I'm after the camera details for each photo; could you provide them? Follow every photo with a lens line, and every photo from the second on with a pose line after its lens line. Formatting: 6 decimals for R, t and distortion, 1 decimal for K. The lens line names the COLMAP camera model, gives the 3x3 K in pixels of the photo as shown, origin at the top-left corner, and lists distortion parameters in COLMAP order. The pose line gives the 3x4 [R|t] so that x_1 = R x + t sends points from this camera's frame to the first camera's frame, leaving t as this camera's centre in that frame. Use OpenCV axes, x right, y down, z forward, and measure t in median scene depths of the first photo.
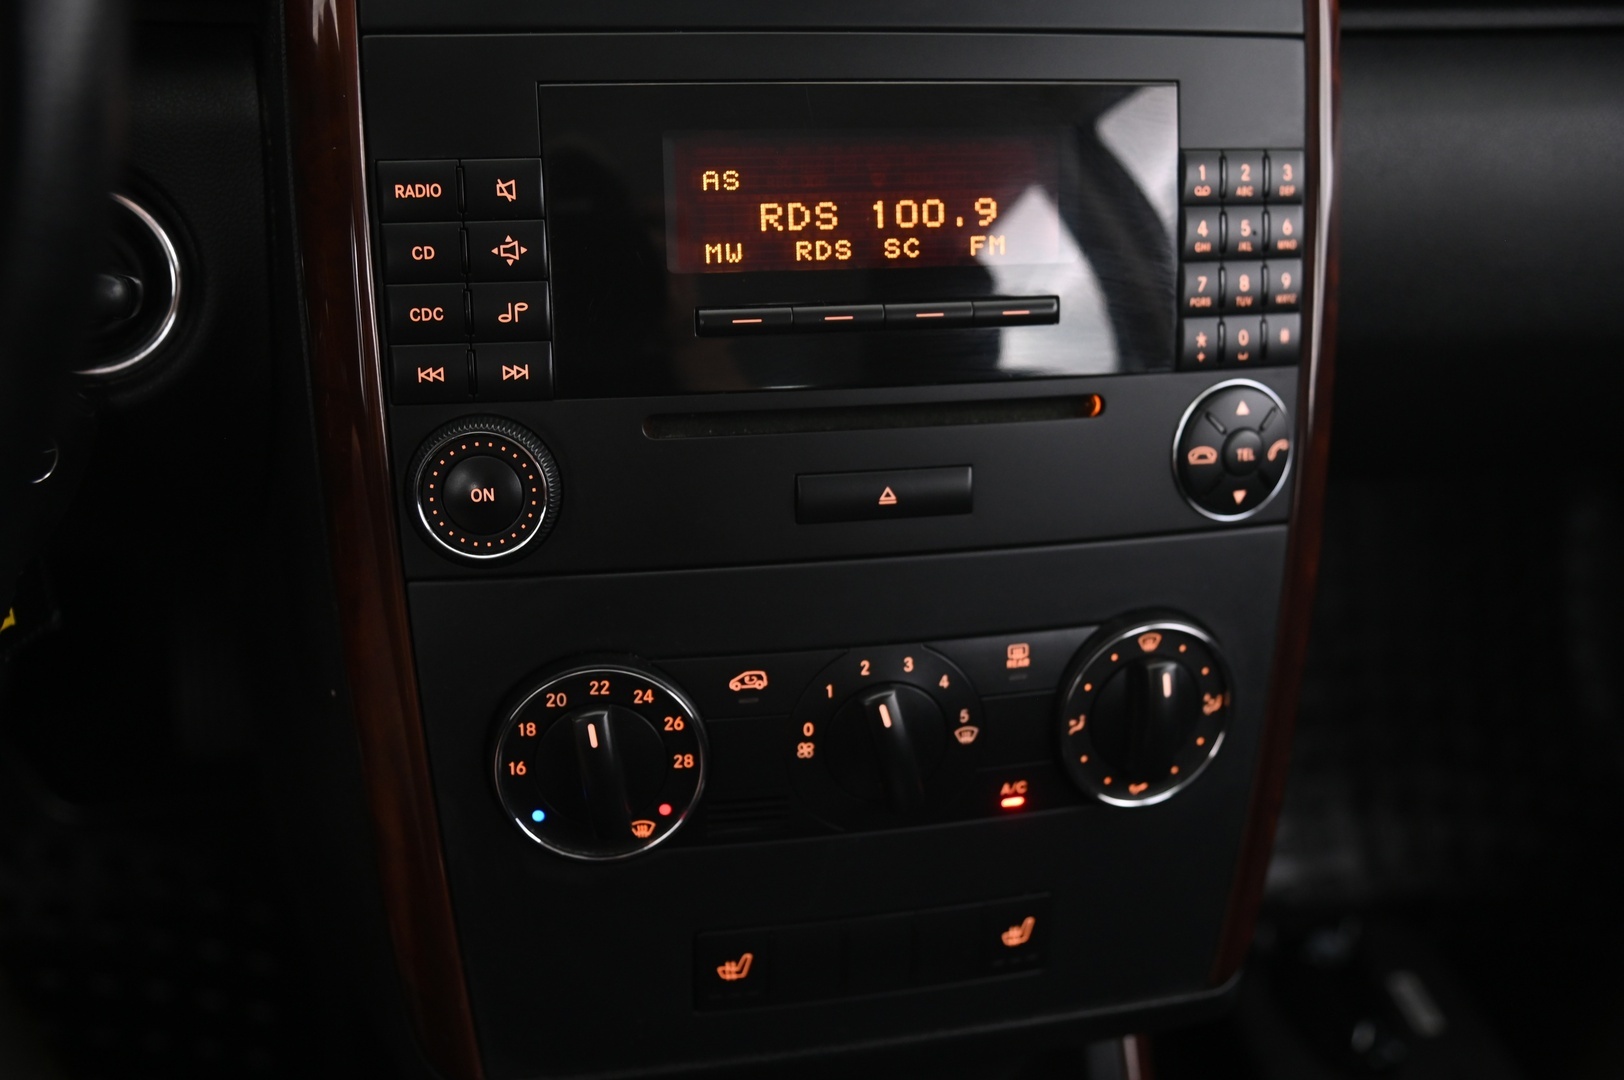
lens RADIAL K [[1766.7, 0, 809.3], [0, 1766.7, 529.5], [0, 0, 1]] dist [0.083123, 0.000000]
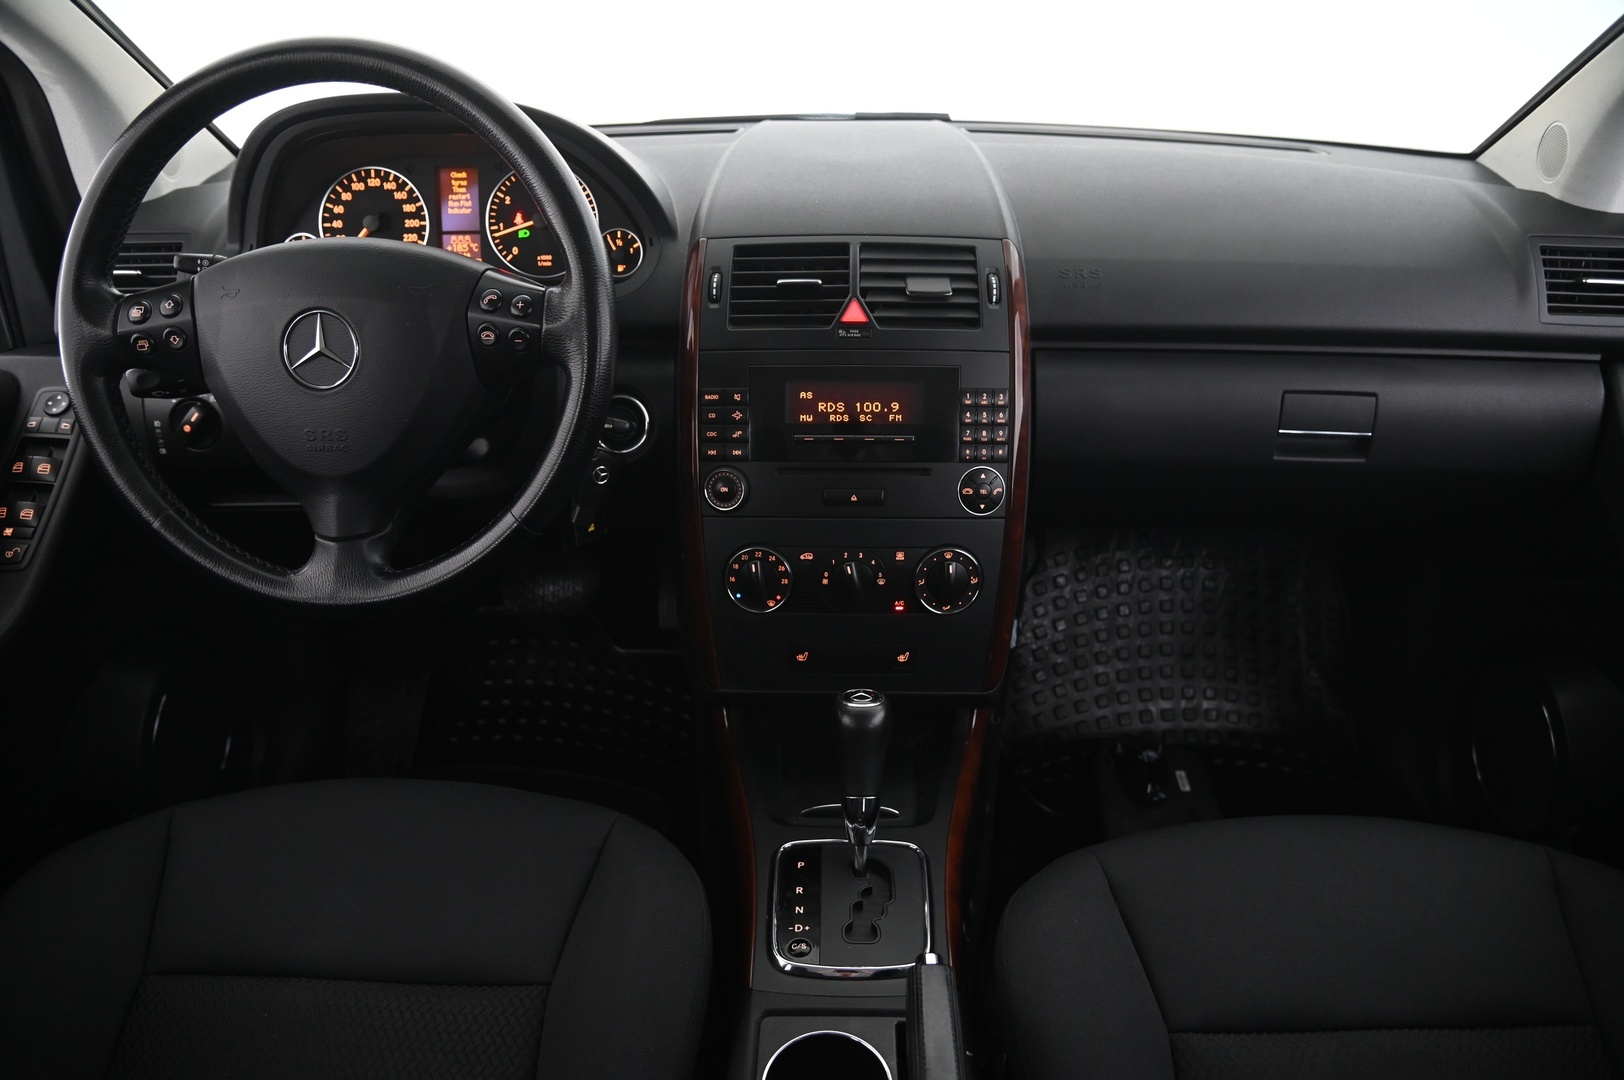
lens RADIAL K [[1175.6, 0, 811.3], [0, 1175.6, 548.7], [0, 0, 1]] dist [-0.073479, -0.002943]
pose [[0.962725, 0.048741, -0.266054, 0.513480], [-0.069920, 0.995043, -0.070716, 0.215368], [0.261288, 0.086682, 0.961361, -0.953750]]
